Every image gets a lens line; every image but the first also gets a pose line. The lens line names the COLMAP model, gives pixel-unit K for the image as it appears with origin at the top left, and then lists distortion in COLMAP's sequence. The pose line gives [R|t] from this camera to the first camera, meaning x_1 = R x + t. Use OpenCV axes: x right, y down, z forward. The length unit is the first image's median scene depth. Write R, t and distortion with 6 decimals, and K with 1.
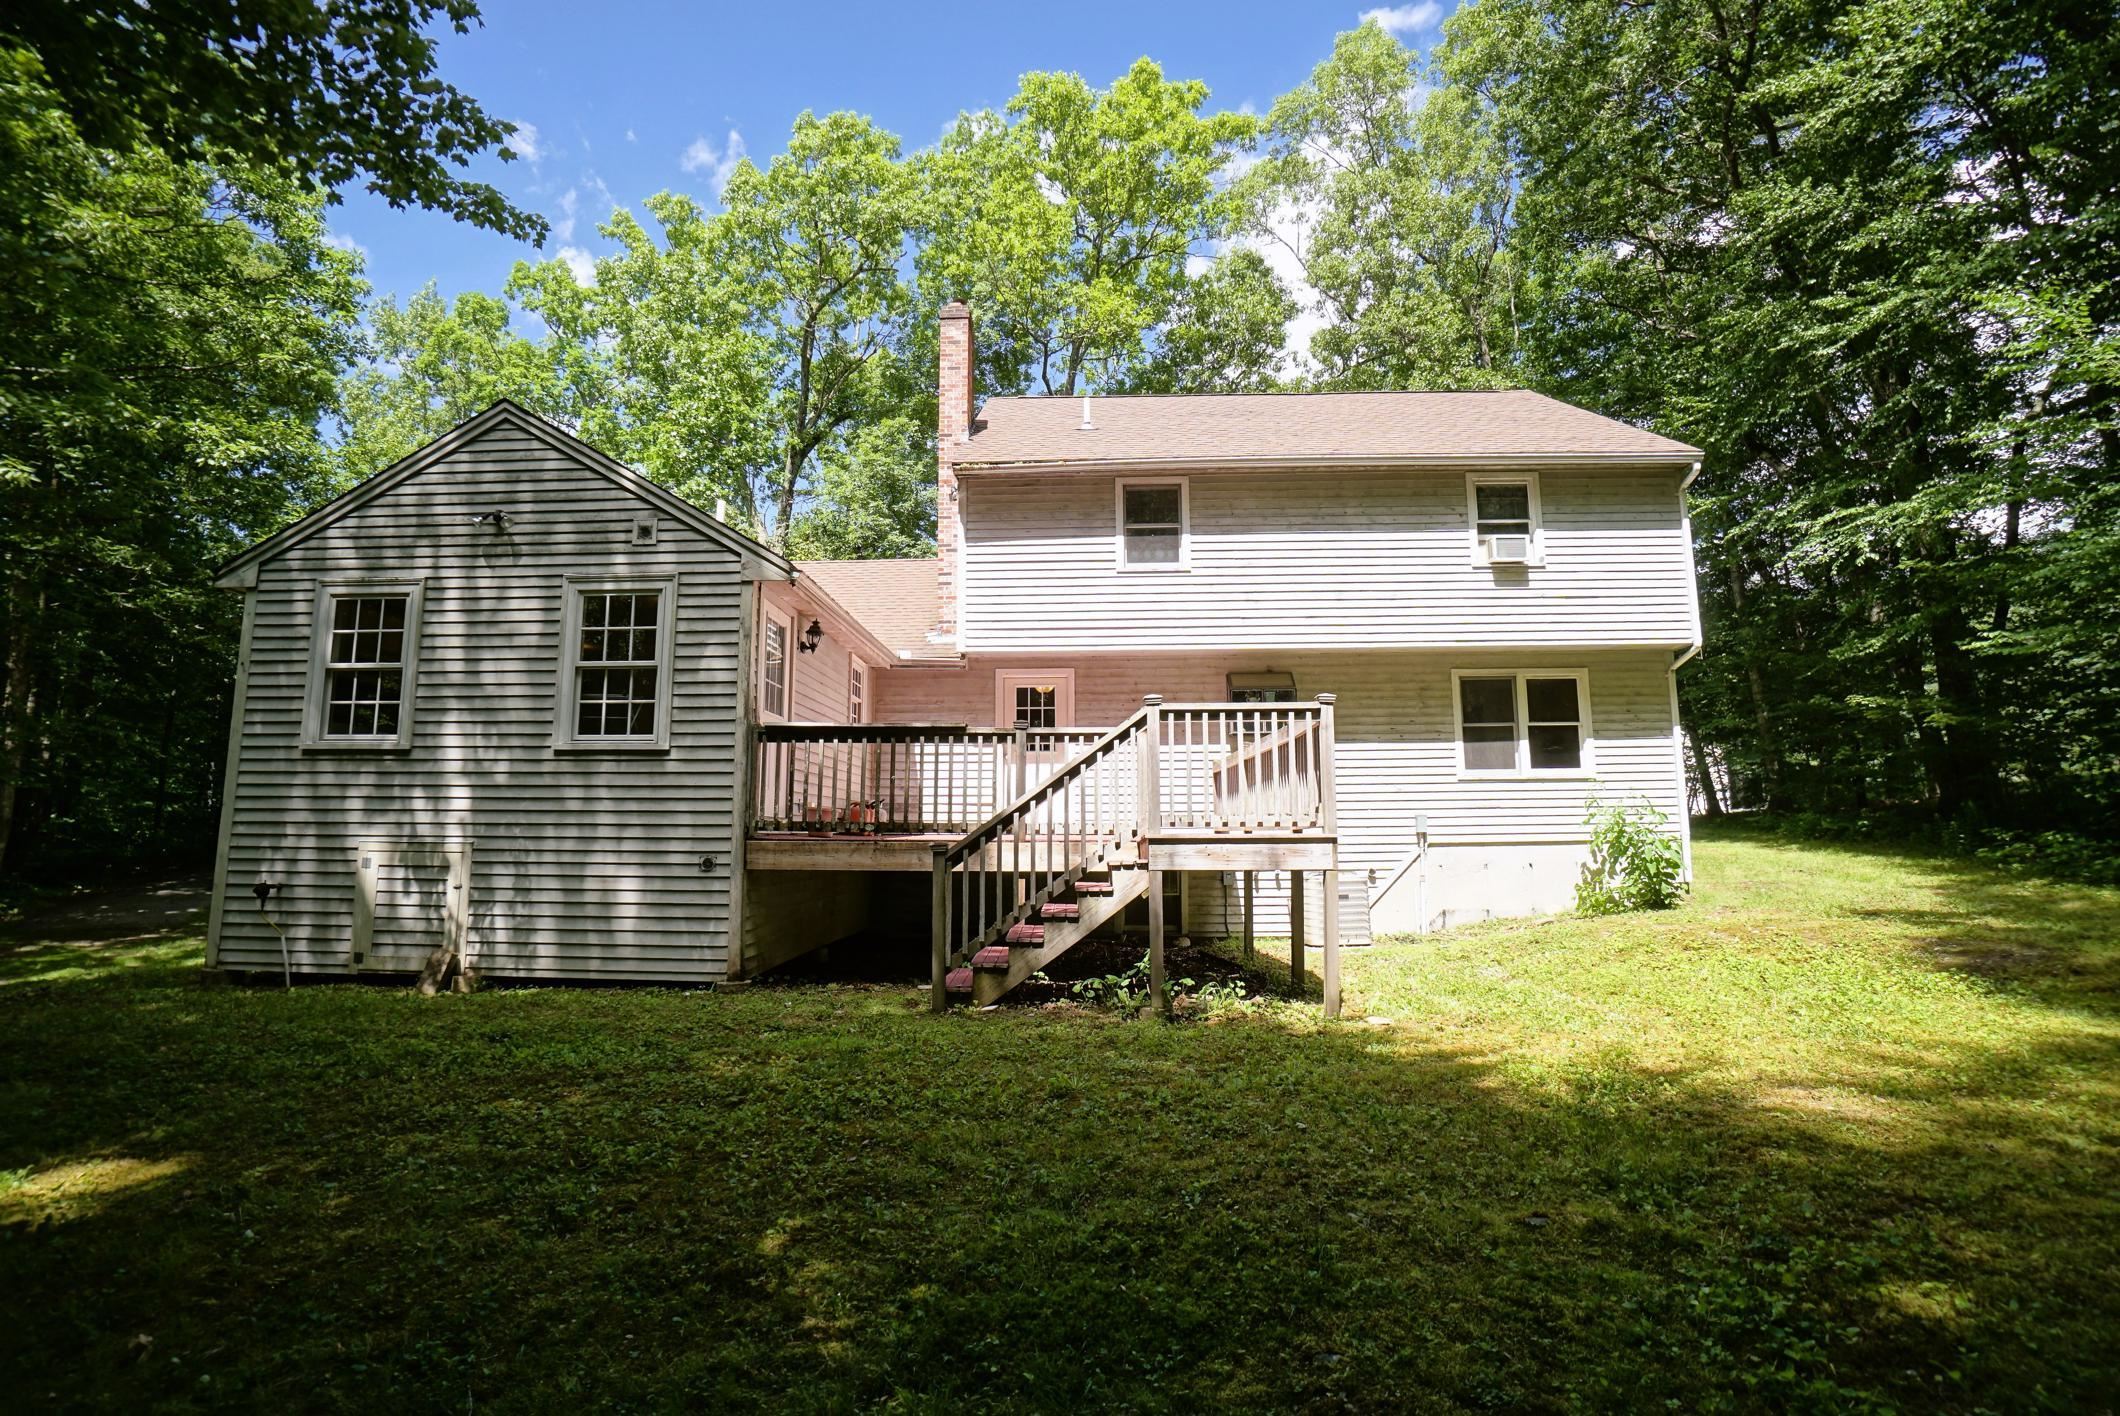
lens RADIAL K [[931.2, 0, 1057.8], [0, 931.2, 698.4], [0, 0, 1]] dist [-0.052912, 0.014642]
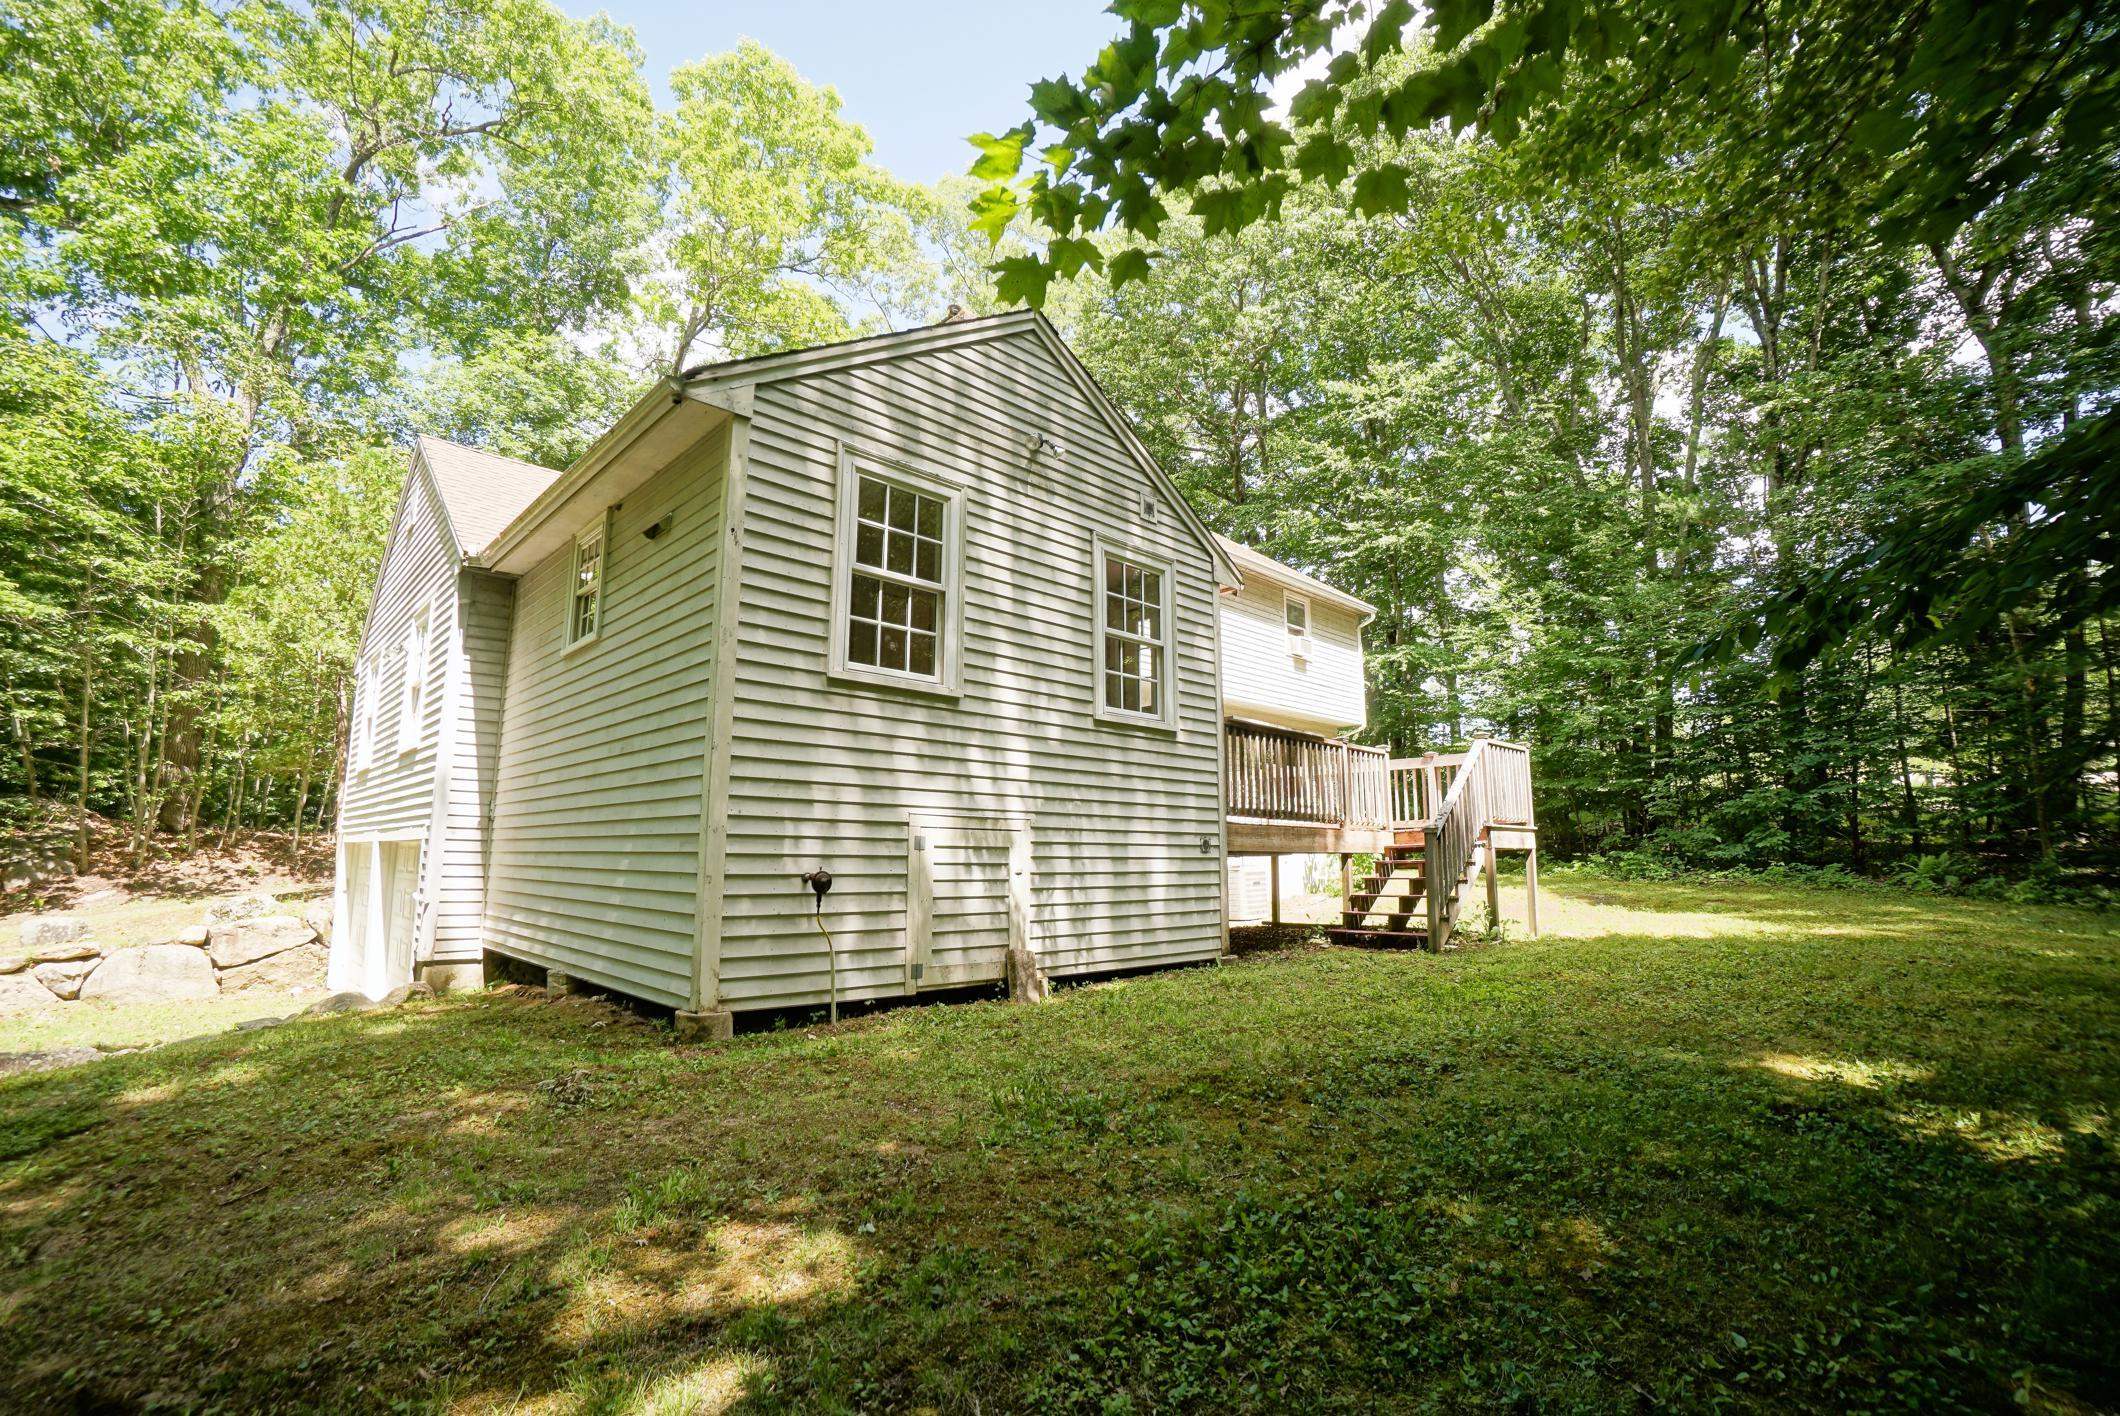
lens RADIAL K [[931.2, 0, 1062.2], [0, 931.2, 705.7], [0, 0, 1]] dist [-0.052912, 0.014642]
pose [[0.686394, 0.120794, 0.717128, -1.235148], [-0.098551, 0.992462, -0.072845, 0.112909], [-0.720521, -0.020674, 0.693124, 0.386369]]
